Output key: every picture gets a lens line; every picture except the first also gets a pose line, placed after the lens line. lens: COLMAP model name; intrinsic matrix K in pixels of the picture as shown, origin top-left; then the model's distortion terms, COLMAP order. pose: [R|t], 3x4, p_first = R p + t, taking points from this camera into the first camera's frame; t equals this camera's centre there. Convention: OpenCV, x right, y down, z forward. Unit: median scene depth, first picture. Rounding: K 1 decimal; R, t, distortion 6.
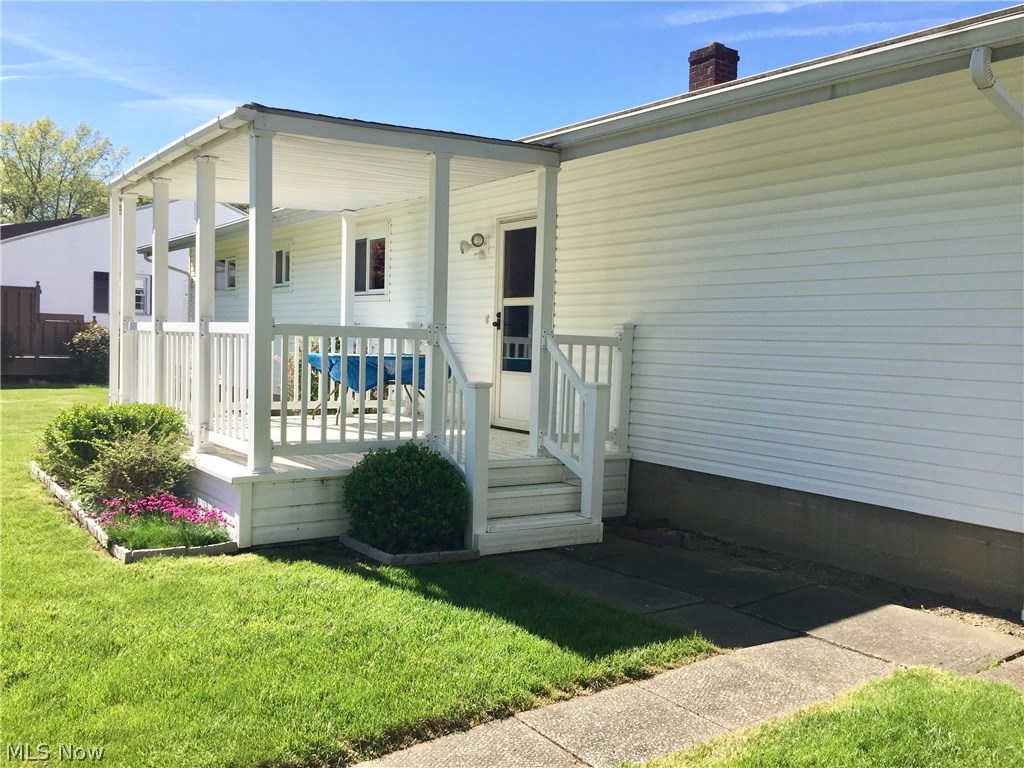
lens RADIAL K [[868.6, 0, 512.0], [0, 868.6, 384.0], [0, 0, 1]] dist [0.083179, -0.084454]
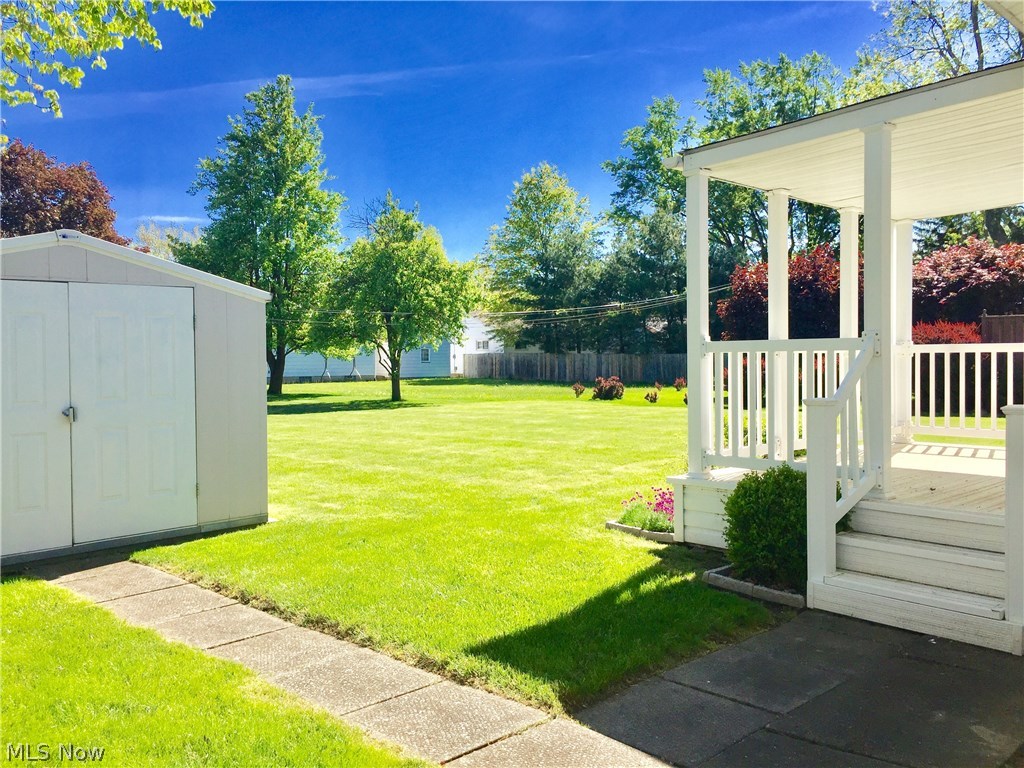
lens RADIAL K [[868.6, 0, 512.0], [0, 868.6, 384.0], [0, 0, 1]] dist [0.083179, -0.084454]
pose [[0.155755, -0.010267, -0.987742, 1.052688], [-0.027998, 0.999498, -0.014804, 0.006372], [0.987399, 0.029960, 0.155389, 0.815696]]
